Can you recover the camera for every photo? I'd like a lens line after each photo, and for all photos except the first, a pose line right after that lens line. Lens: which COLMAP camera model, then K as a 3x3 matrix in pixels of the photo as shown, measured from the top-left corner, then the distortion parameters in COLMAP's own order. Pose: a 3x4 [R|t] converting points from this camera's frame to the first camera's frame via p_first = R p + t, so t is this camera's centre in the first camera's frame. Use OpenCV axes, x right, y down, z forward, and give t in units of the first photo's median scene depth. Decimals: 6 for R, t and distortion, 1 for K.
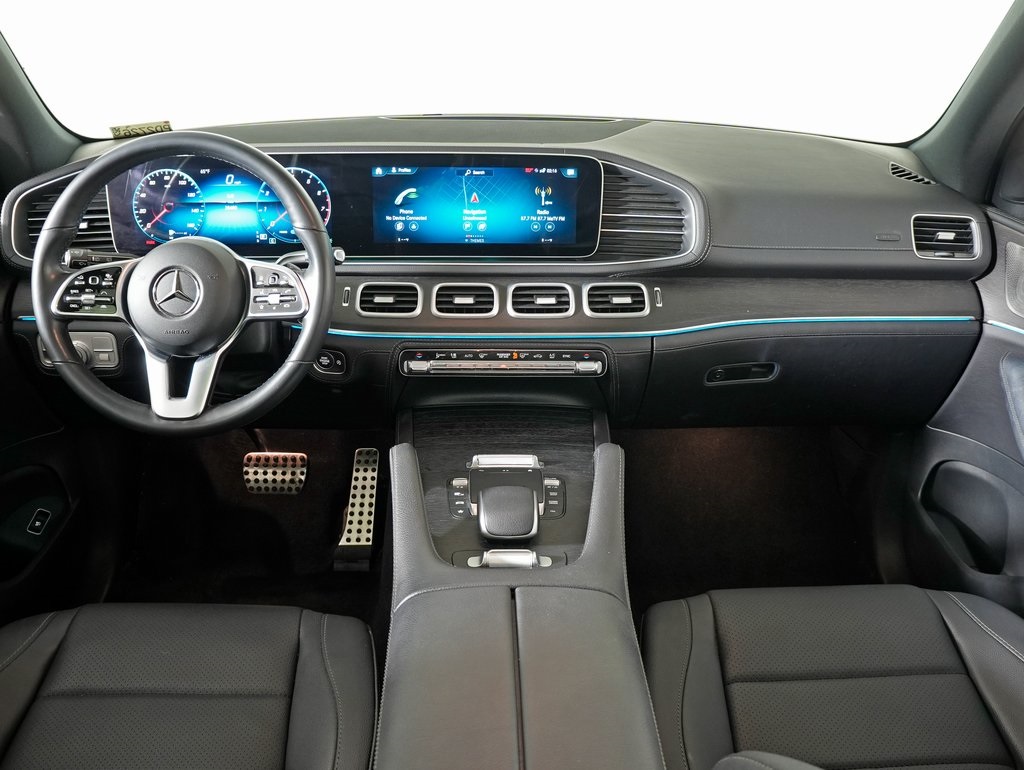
lens RADIAL K [[882.6, 0, 509.0], [0, 882.6, 377.0], [0, 0, 1]] dist [-0.162612, 0.056146]
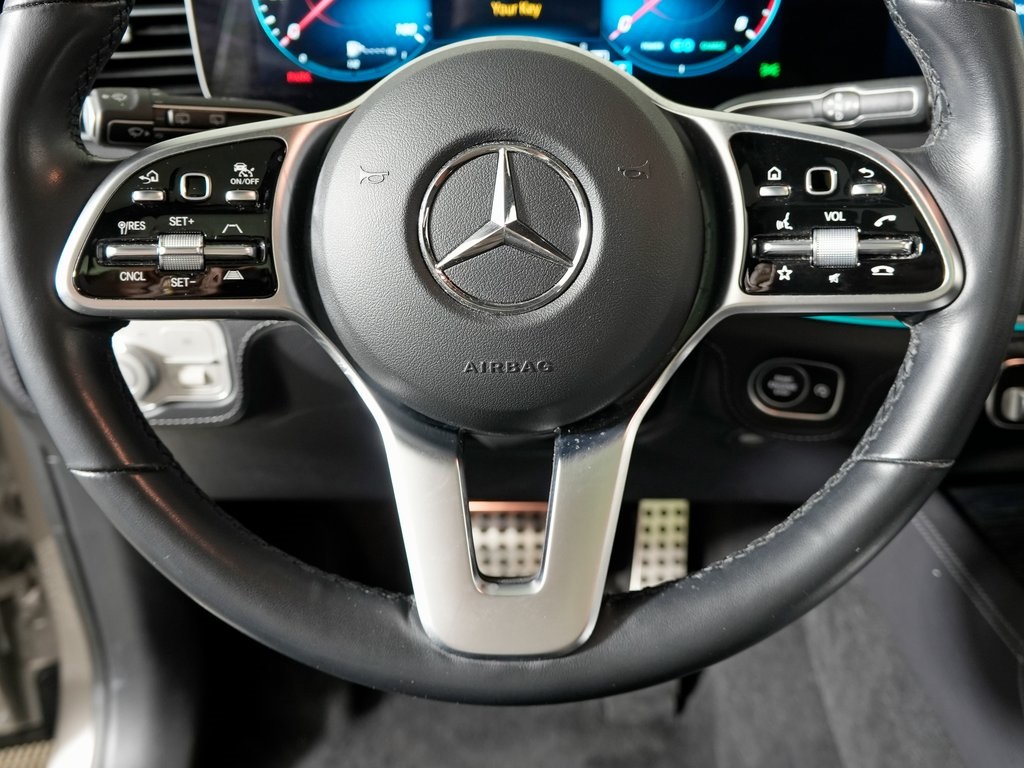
lens RADIAL K [[1030.5, 0, 511.1], [0, 1030.5, 380.7], [0, 0, 1]] dist [-0.103697, 0.000000]
pose [[0.997996, -0.004762, -0.063098, -0.300368], [0.011415, 0.994353, 0.105510, -0.069423], [0.062239, -0.106019, 0.992414, 0.546509]]
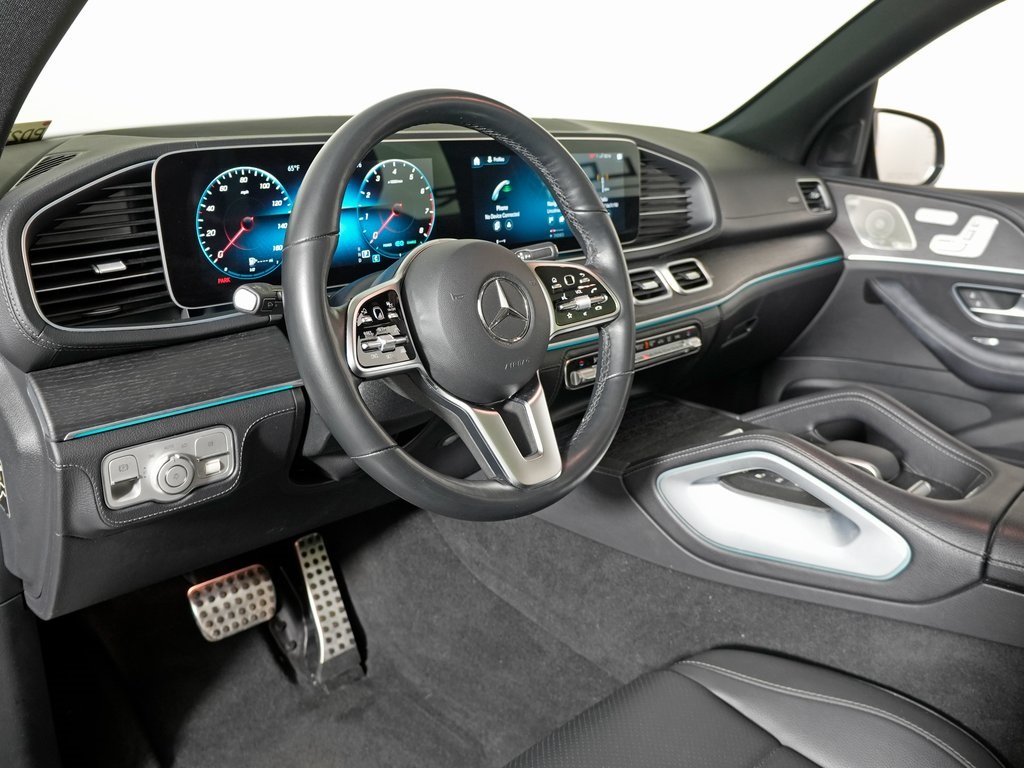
lens RADIAL K [[882.6, 0, 511.1], [0, 882.6, 392.7], [0, 0, 1]] dist [-0.162612, 0.056146]
pose [[0.733814, -0.211723, 0.645515, -0.715582], [0.238331, 0.970035, 0.047231, -0.053501], [-0.636172, 0.119187, 0.762286, 0.372297]]
